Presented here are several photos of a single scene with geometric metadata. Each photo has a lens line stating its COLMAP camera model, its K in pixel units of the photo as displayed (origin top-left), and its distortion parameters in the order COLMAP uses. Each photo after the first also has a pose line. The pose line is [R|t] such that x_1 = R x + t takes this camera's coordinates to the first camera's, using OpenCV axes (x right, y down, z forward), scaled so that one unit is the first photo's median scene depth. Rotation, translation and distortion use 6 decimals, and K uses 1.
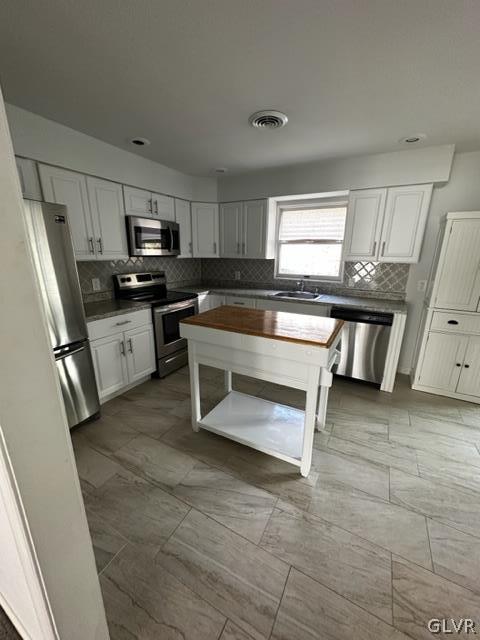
lens RADIAL K [[255.6, 0, 240.0], [0, 255.6, 320.0], [0, 0, 1]] dist [0.001716, -0.000005]
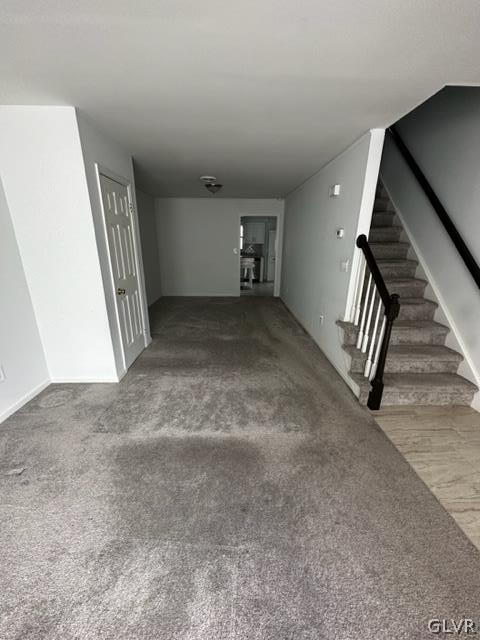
lens RADIAL K [[255.6, 0, 240.0], [0, 255.6, 320.0], [0, 0, 1]] dist [0.001716, -0.000005]
pose [[0.869623, -0.150496, 0.470220, -1.660888], [0.128430, 0.988576, 0.078881, 0.588319], [-0.476719, -0.008206, 0.879017, -2.288694]]
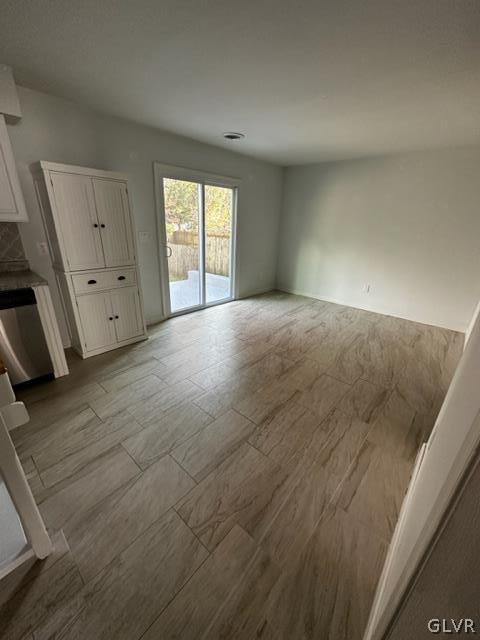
lens RADIAL K [[255.6, 0, 240.0], [0, 255.6, 320.0], [0, 0, 1]] dist [0.001716, -0.000005]
pose [[0.225799, -0.355999, 0.906796, -0.014942], [0.223933, 0.924877, 0.307337, -0.037031], [-0.948087, 0.133665, 0.288557, 0.193218]]
